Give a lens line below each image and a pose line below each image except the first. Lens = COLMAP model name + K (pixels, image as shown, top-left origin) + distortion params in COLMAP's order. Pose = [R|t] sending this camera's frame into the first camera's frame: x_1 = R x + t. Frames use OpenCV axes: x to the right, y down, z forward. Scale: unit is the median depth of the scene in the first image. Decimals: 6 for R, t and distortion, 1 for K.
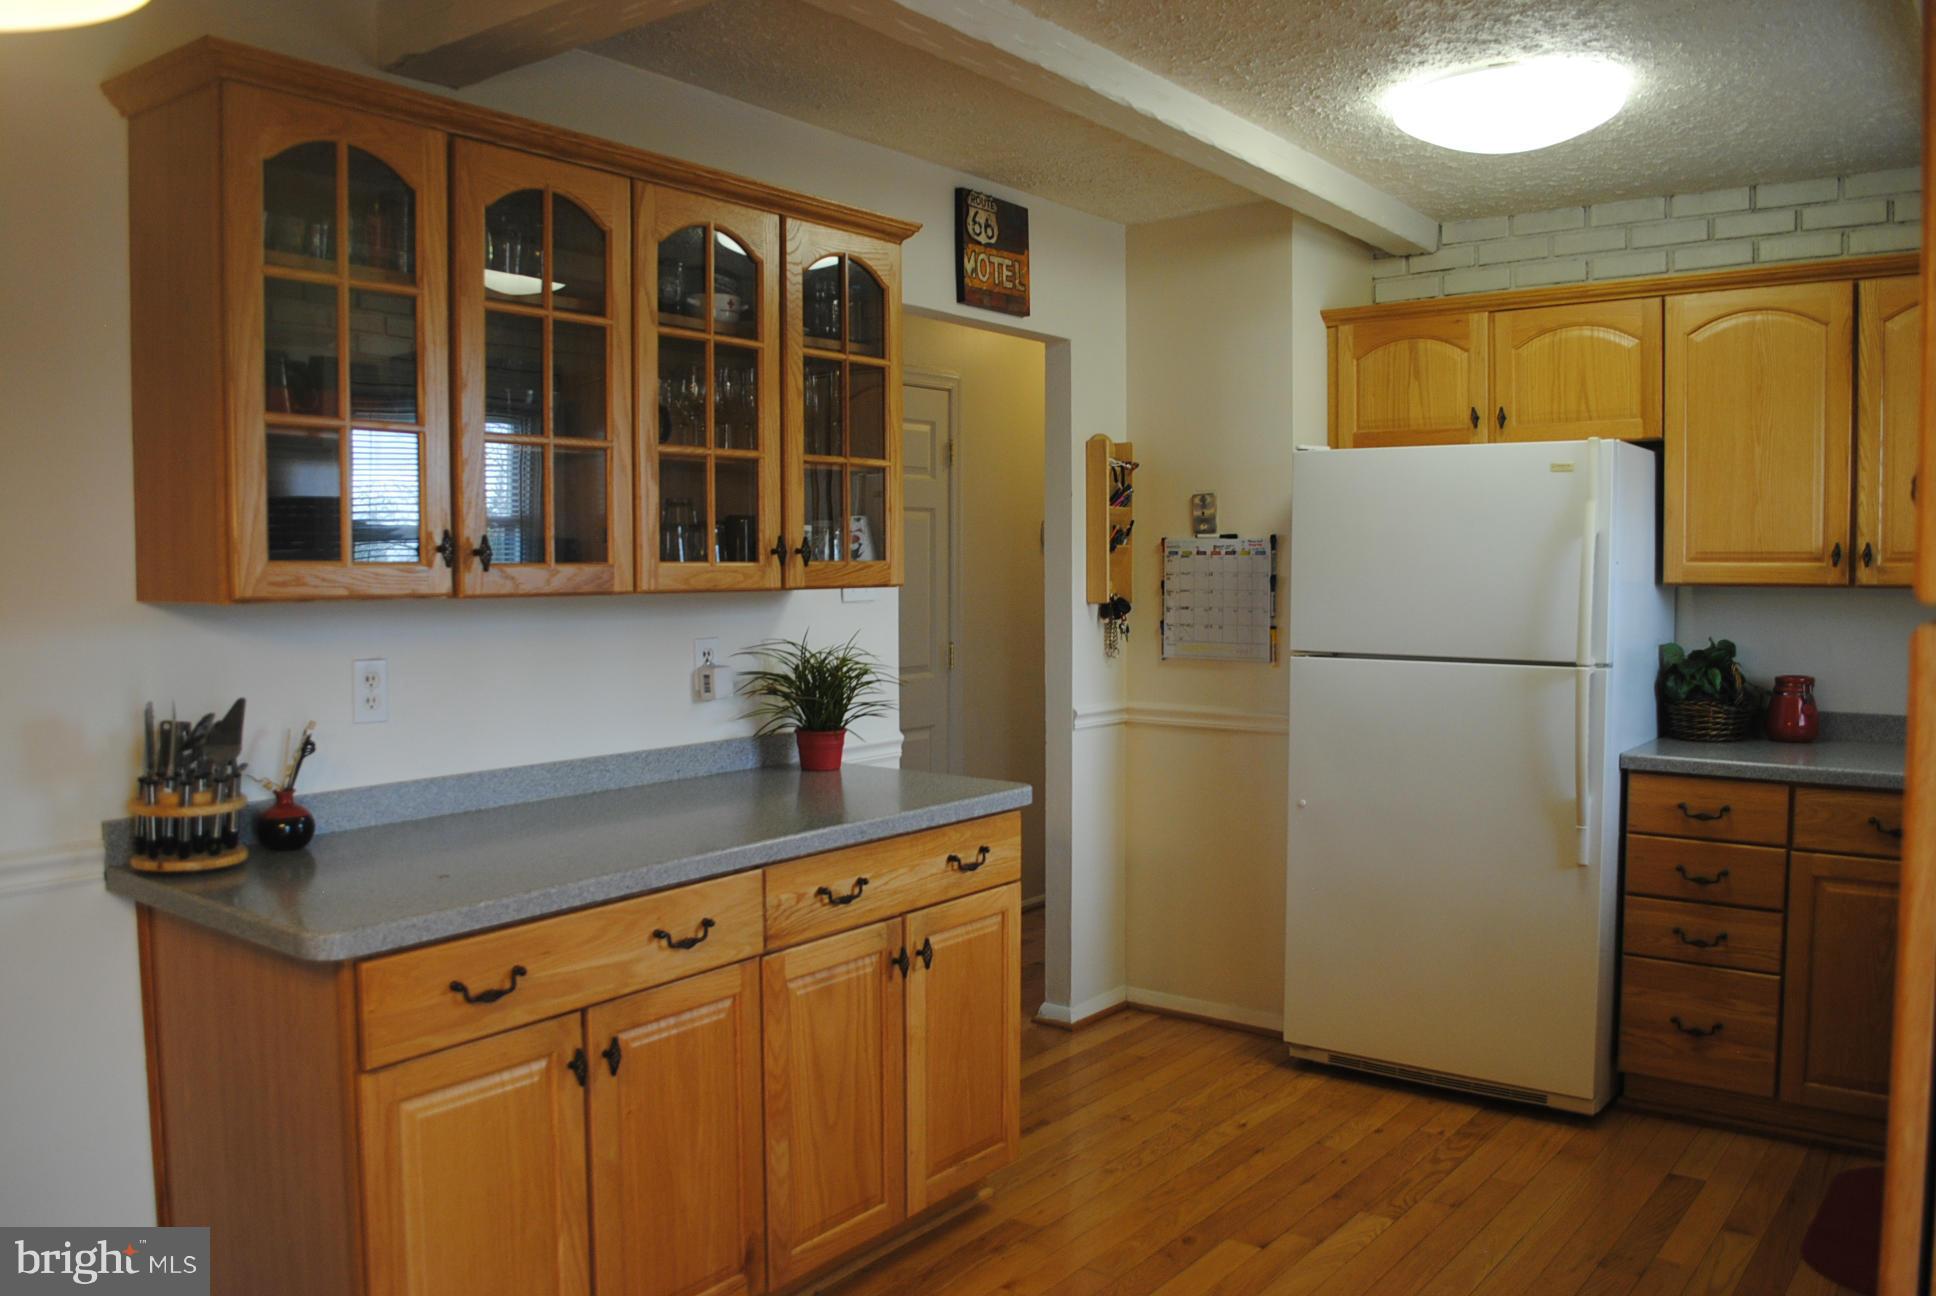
lens RADIAL K [[1526.5, 0, 968.0], [0, 1526.5, 648.0], [0, 0, 1]] dist [-0.085330, 0.009934]
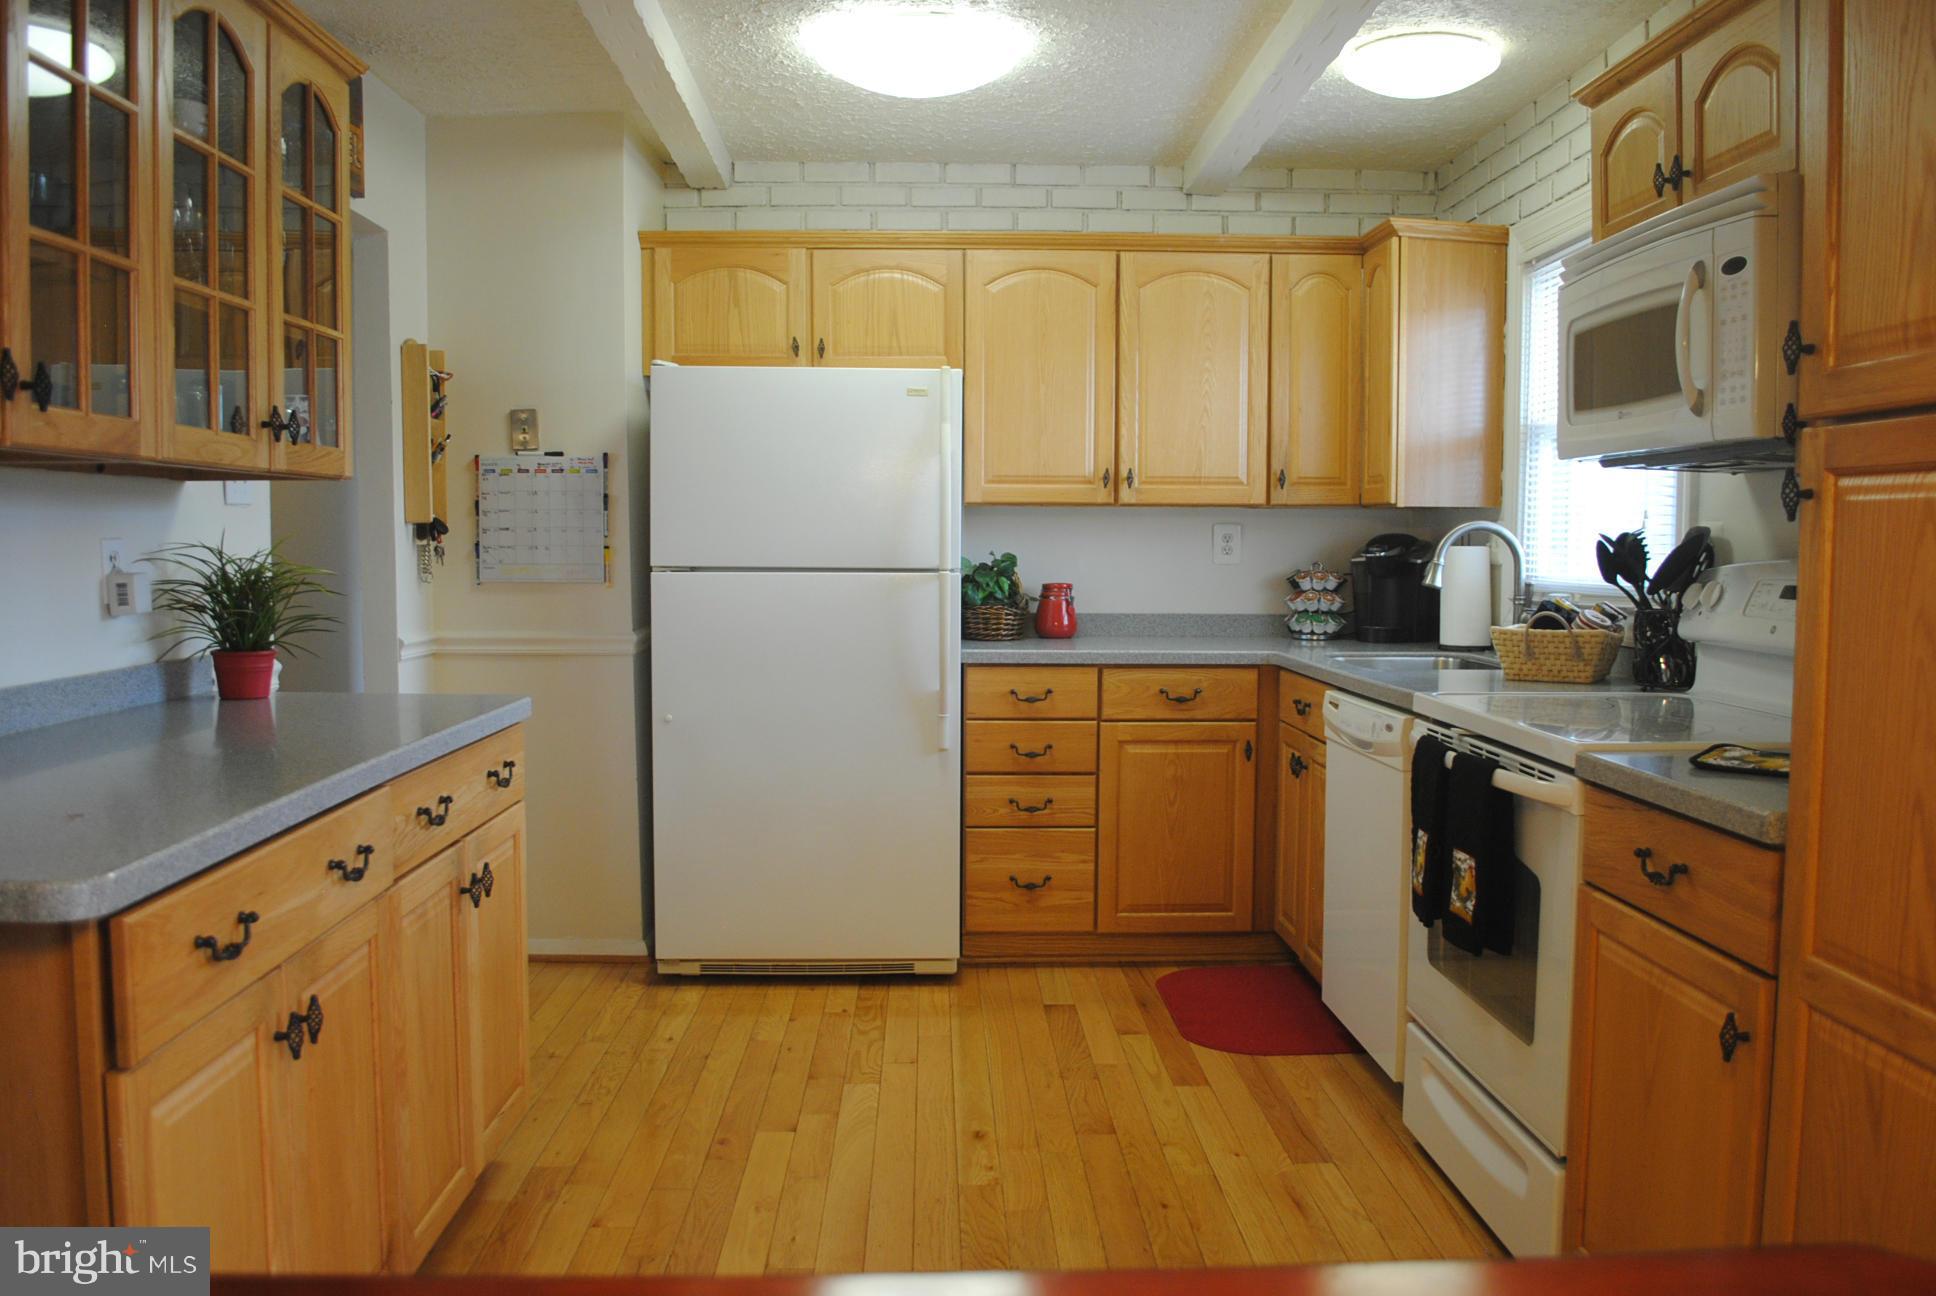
lens RADIAL K [[1526.5, 0, 968.0], [0, 1526.5, 648.0], [0, 0, 1]] dist [-0.085330, 0.009934]
pose [[0.777520, -0.039157, 0.627638, -0.280572], [0.029370, 0.999232, 0.025958, 0.039240], [-0.628172, -0.001749, 0.778072, 0.103274]]
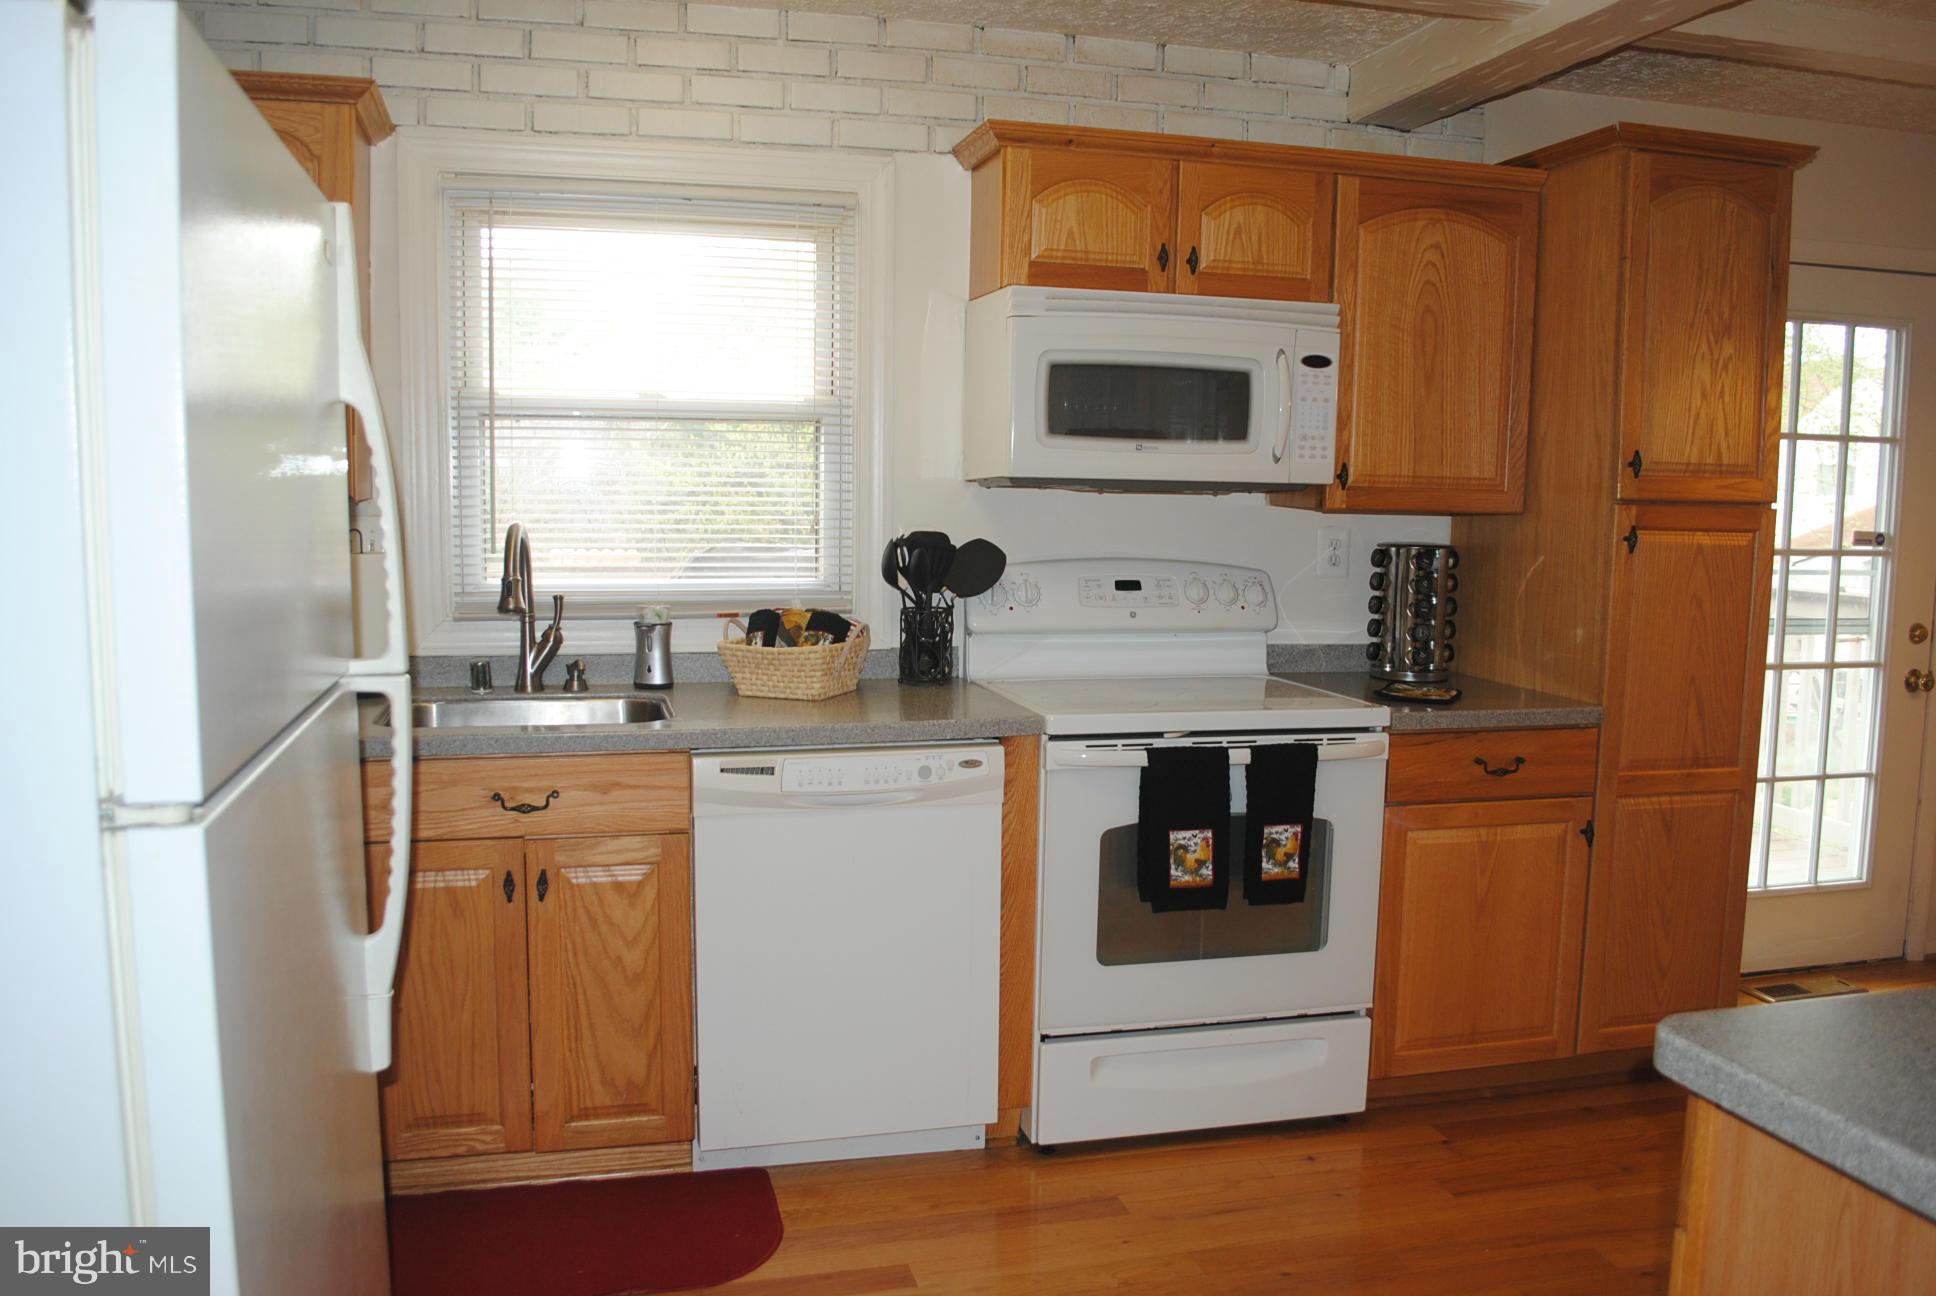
lens RADIAL K [[1526.5, 0, 968.0], [0, 1526.5, 648.0], [0, 0, 1]] dist [-0.085330, 0.009934]
pose [[-0.786461, -0.075947, 0.612953, 0.118407], [0.019226, 0.988920, 0.147199, -0.129276], [-0.617340, 0.127551, -0.776287, 1.967907]]
